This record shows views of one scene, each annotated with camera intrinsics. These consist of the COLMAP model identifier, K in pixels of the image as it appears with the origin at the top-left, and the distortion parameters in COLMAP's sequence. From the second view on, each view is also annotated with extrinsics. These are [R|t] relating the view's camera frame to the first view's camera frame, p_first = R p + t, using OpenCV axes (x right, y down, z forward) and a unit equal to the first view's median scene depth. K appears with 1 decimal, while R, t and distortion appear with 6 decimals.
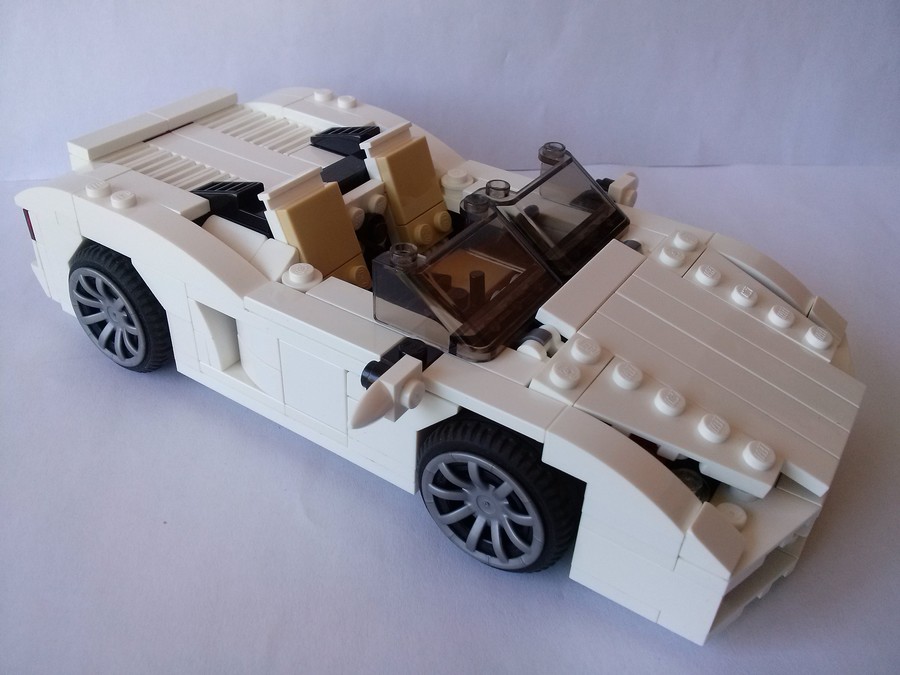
lens RADIAL K [[822.3, 0, 450.0], [0, 822.3, 337.5], [0, 0, 1]] dist [0.139582, -0.476190]
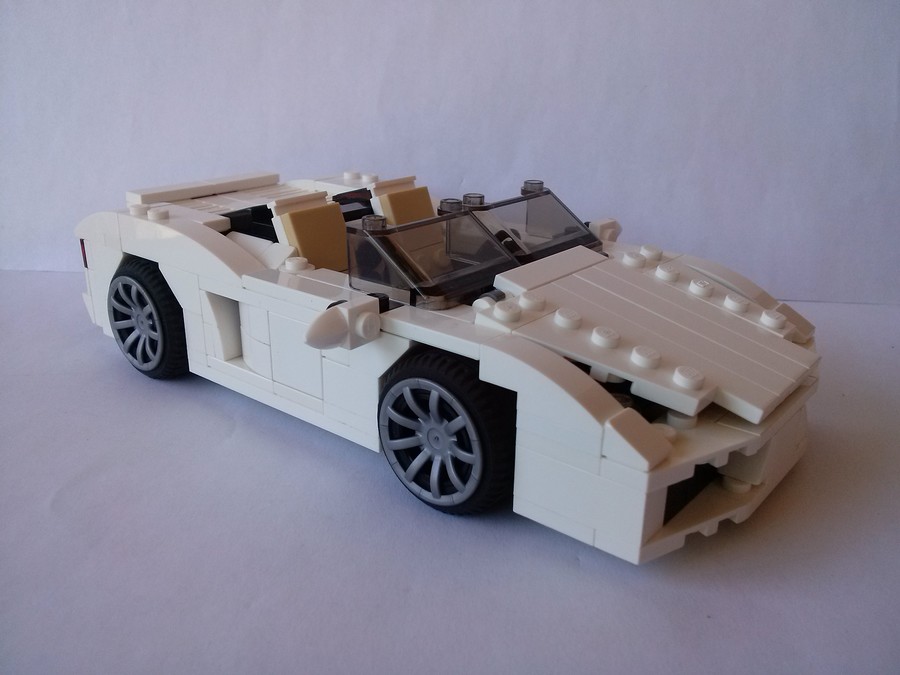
lens RADIAL K [[822.3, 0, 450.0], [0, 822.3, 337.5], [0, 0, 1]] dist [0.139582, -0.476190]
pose [[0.993097, 0.006509, -0.117115, 0.161603], [-0.039503, 0.958692, -0.281691, 0.326666], [0.110443, 0.284373, 0.952331, -0.029401]]
